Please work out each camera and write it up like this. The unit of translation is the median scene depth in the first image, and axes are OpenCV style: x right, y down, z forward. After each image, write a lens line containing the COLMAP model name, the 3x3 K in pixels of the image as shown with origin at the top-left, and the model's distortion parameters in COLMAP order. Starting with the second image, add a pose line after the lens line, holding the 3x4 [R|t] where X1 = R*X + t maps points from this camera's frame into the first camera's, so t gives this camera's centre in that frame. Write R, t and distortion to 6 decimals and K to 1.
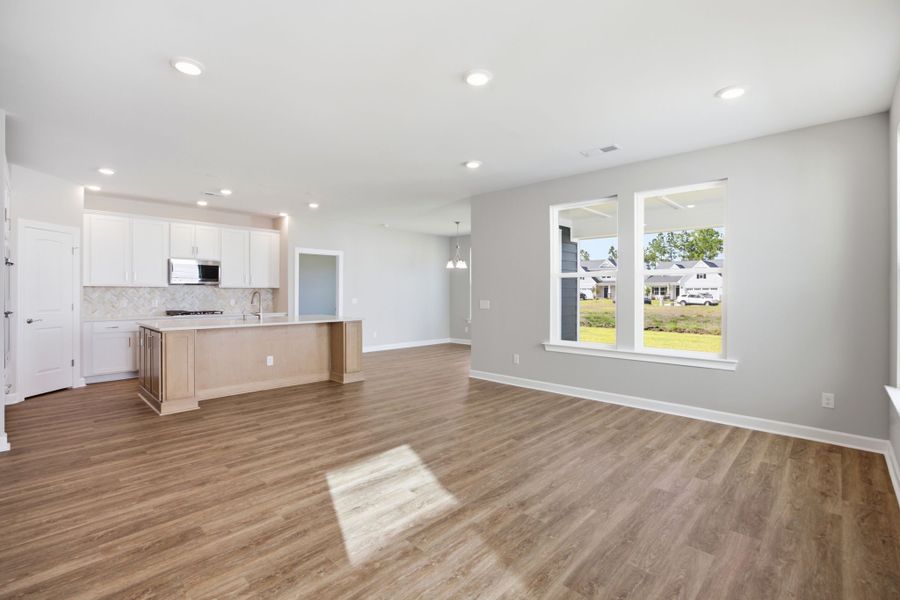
lens RADIAL K [[404.7, 0, 449.8], [0, 404.7, 293.8], [0, 0, 1]] dist [-0.000419, 0.000117]
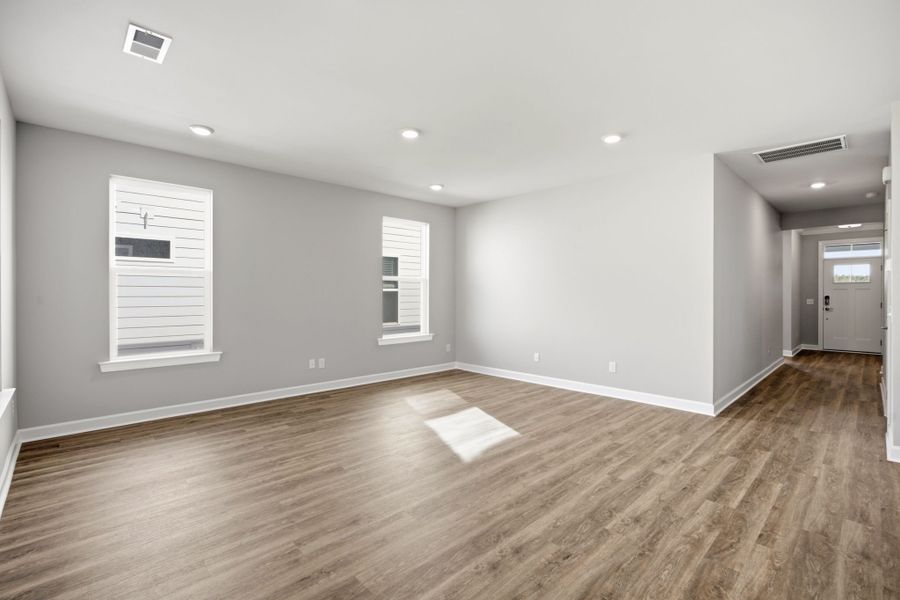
lens RADIAL K [[404.7, 0, 449.8], [0, 404.7, 293.8], [0, 0, 1]] dist [-0.000419, 0.000117]
pose [[-0.998904, -0.001732, 0.046776, -0.113985], [-0.001629, 0.999996, 0.002239, -0.003038], [-0.046780, 0.002160, -0.998903, 2.071627]]
